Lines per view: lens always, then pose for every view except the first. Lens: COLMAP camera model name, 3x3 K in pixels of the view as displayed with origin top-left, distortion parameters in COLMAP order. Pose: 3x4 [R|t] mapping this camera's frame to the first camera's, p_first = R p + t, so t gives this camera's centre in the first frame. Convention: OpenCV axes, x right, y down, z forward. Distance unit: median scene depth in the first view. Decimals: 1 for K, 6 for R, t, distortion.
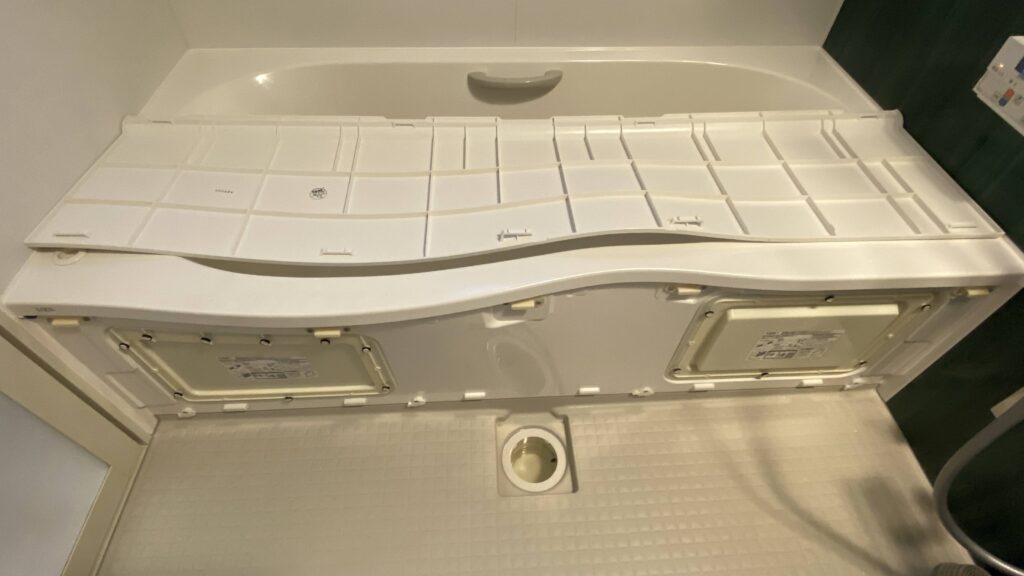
lens RADIAL K [[518.4, 0, 512.0], [0, 518.4, 288.0], [0, 0, 1]] dist [-0.022422, -0.000284]
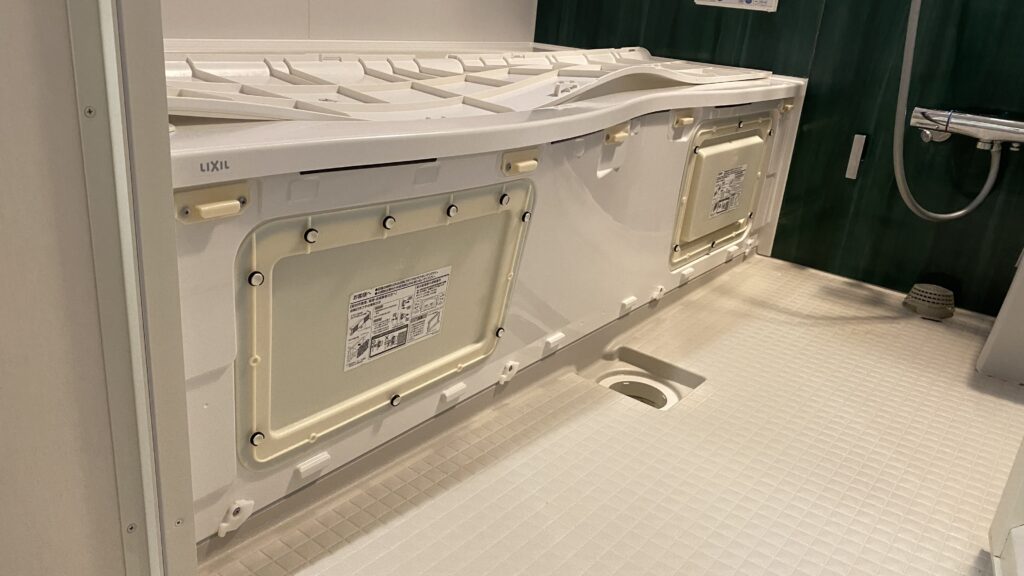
lens RADIAL K [[786.1, 0, 512.0], [0, 786.1, 288.0], [0, 0, 1]] dist [0.006484, -0.070521]
pose [[0.648245, -0.237434, 0.723466, -1.025653], [0.529307, 0.823541, -0.203996, 0.381582], [-0.547369, 0.515175, 0.659532, 0.245496]]
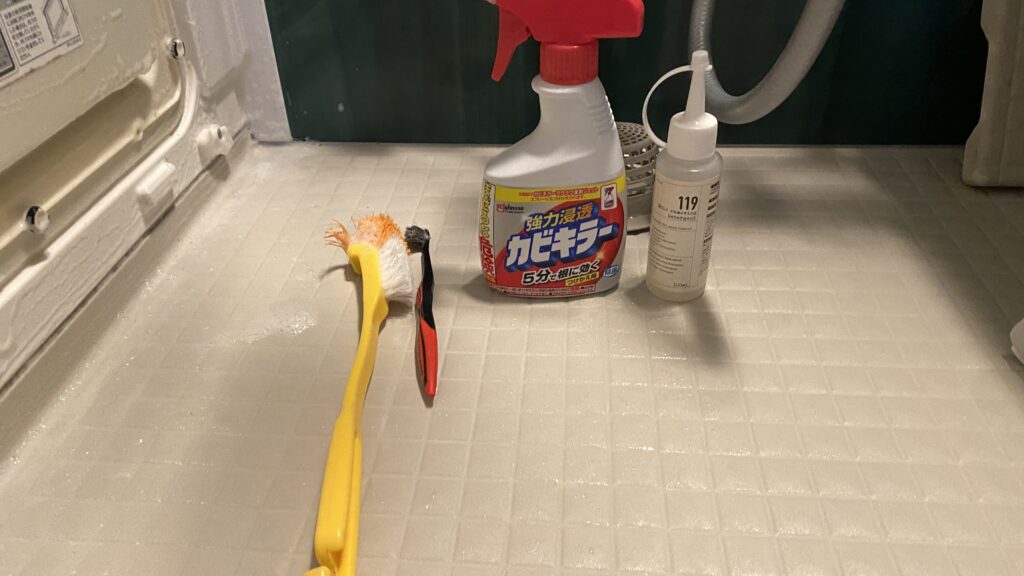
lens RADIAL K [[786.1, 0, 512.0], [0, 786.1, 288.0], [0, 0, 1]] dist [0.006484, -0.070521]
pose [[0.109588, -0.560774, 0.820684, 0.198434], [0.759902, 0.579498, 0.294500, 0.276135], [-0.640733, 0.591366, 0.489640, 0.748586]]
